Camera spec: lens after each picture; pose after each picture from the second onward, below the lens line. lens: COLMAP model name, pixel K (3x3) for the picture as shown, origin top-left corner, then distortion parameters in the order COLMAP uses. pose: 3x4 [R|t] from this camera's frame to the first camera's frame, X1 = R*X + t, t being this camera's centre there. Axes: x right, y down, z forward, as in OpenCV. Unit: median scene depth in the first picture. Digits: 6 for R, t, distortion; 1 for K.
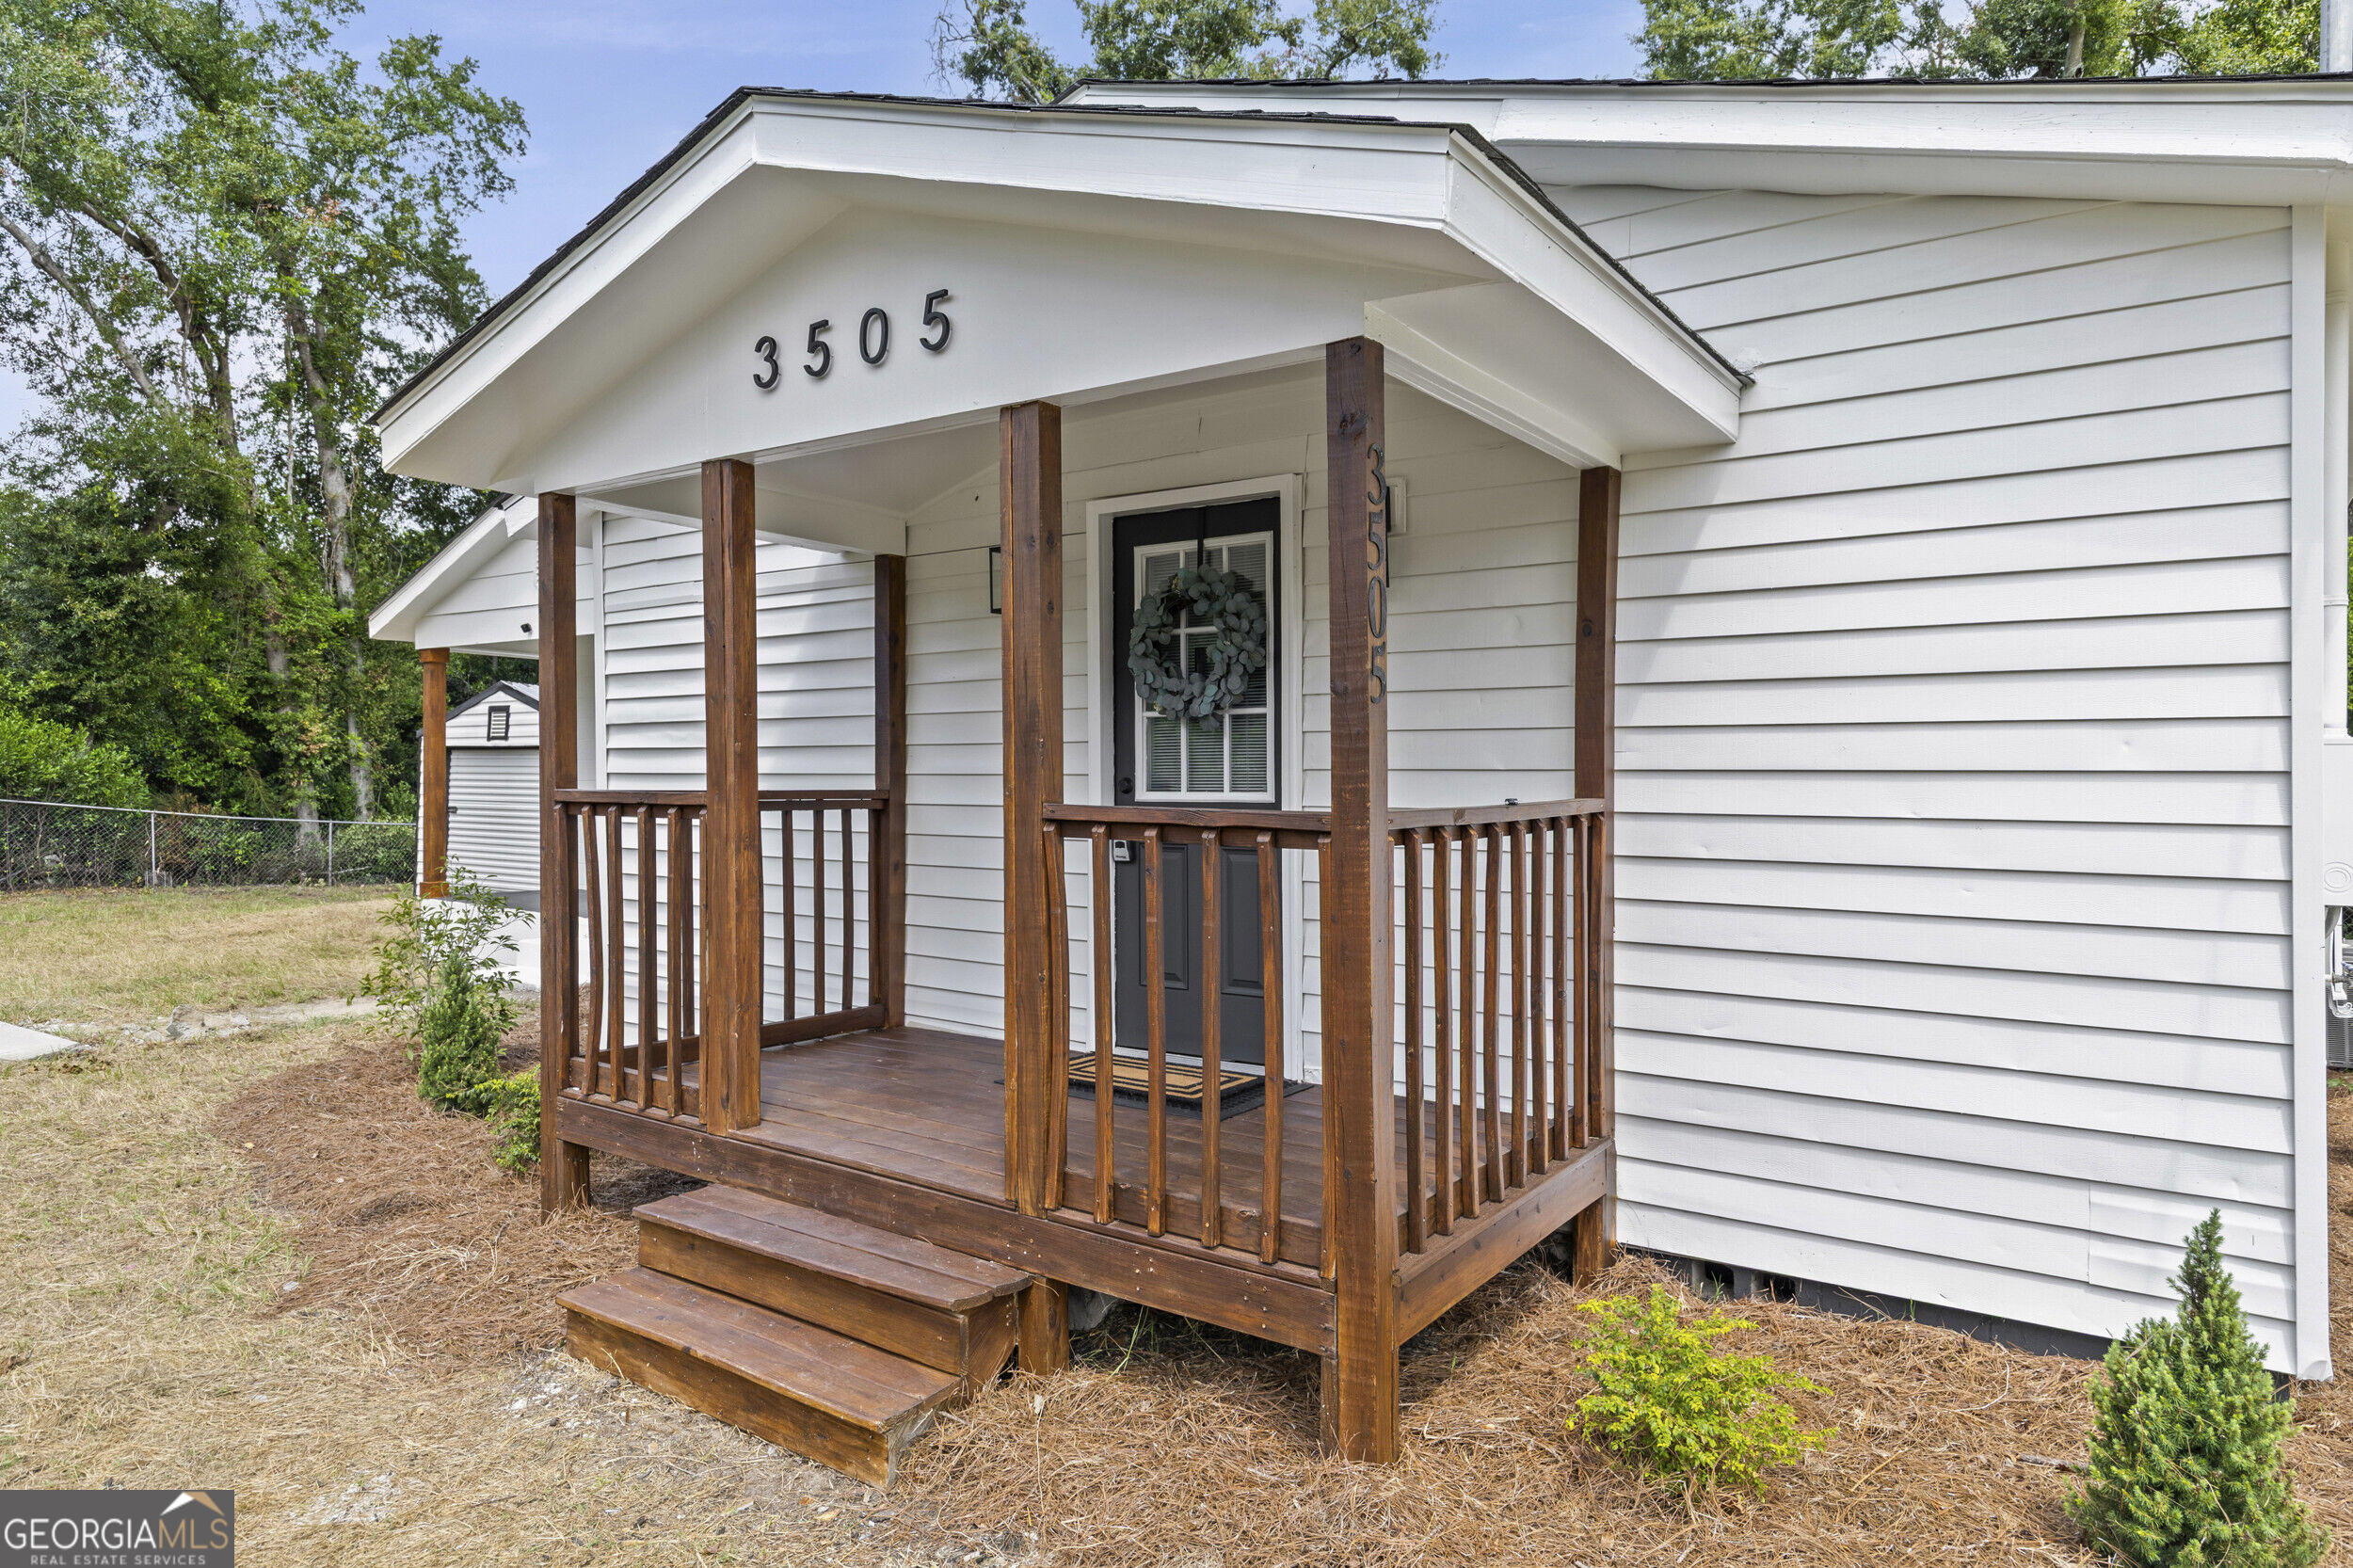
lens RADIAL K [[1448.7, 0, 1126.8], [0, 1448.7, 777.5], [0, 0, 1]] dist [0.007164, 0.000796]
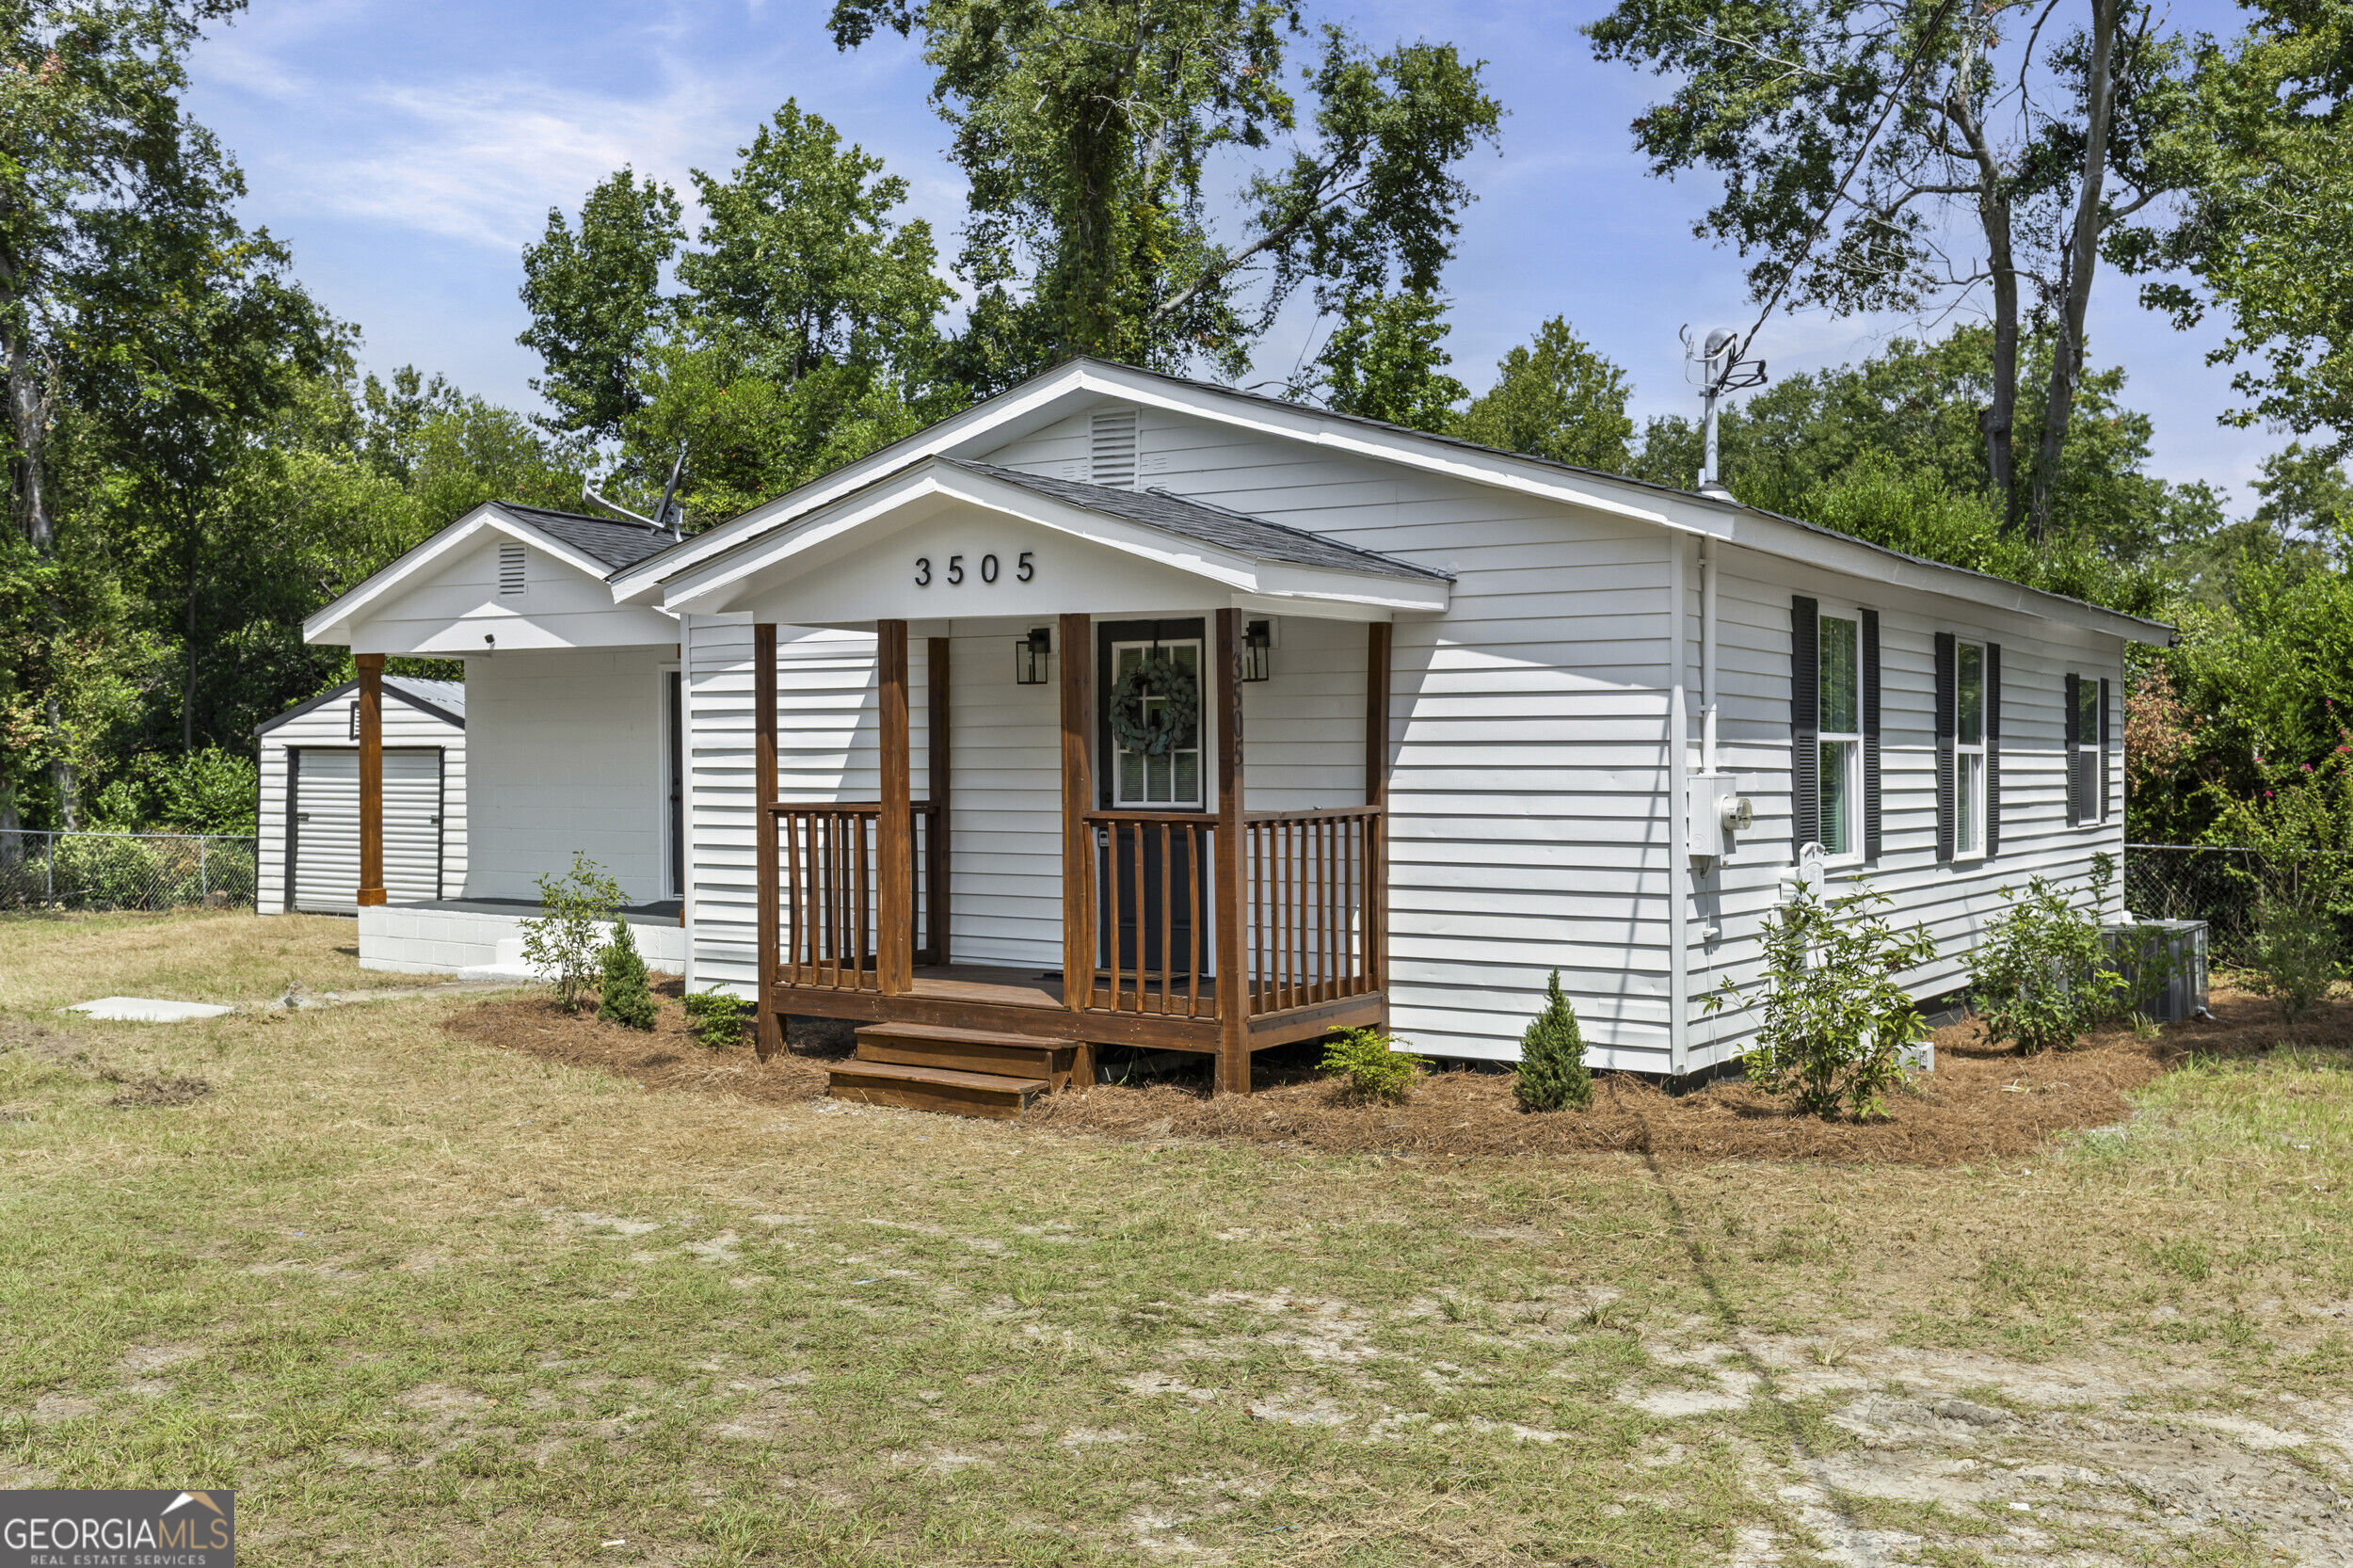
lens RADIAL K [[2263.4, 0, 1176.5], [0, 2263.4, 784.0], [0, 0, 1]] dist [-0.002302, 0.002291]
pose [[0.997519, -0.003919, 0.070283, -0.120995], [0.003261, 0.999950, 0.009470, -0.039263], [-0.070317, -0.009218, 0.997482, -1.763784]]
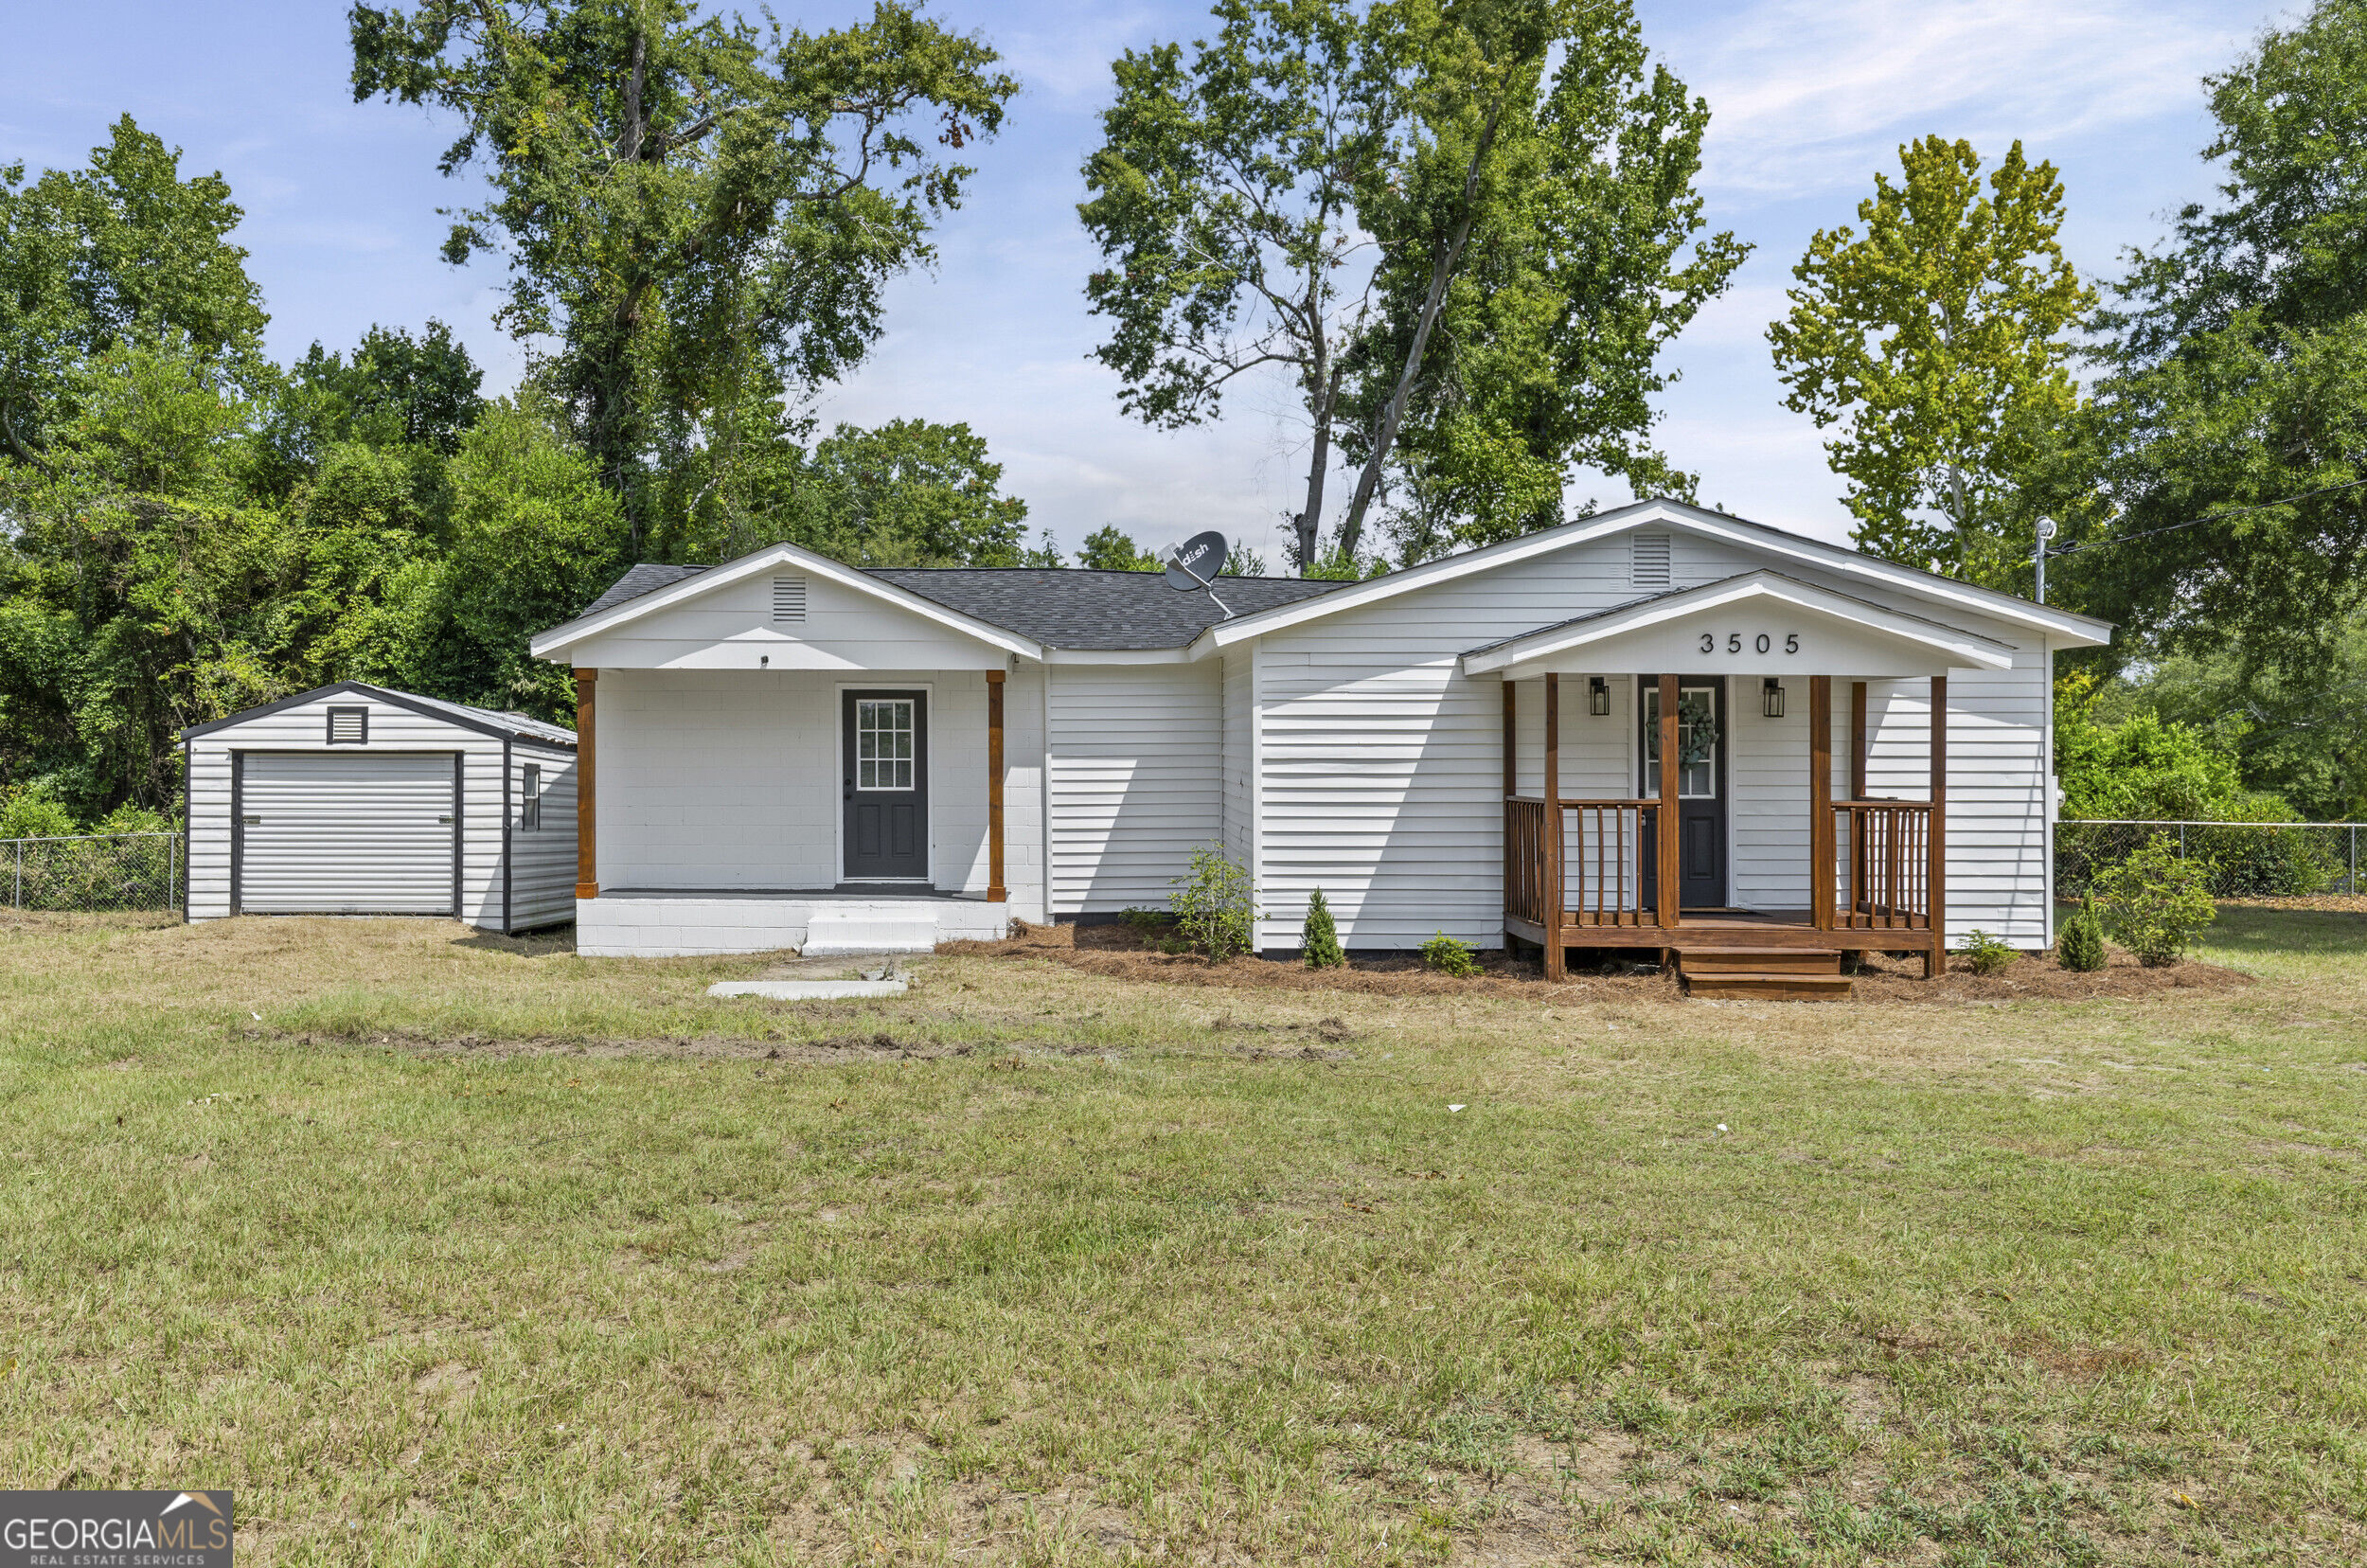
lens RADIAL K [[1859.1, 0, 1179.4], [0, 1859.1, 755.2], [0, 0, 1]] dist [0.077273, -0.242599]
pose [[0.798424, -0.003441, 0.602085, -2.962405], [0.002902, 0.999994, 0.001868, -0.076763], [-0.602088, 0.000256, 0.798430, -1.144866]]
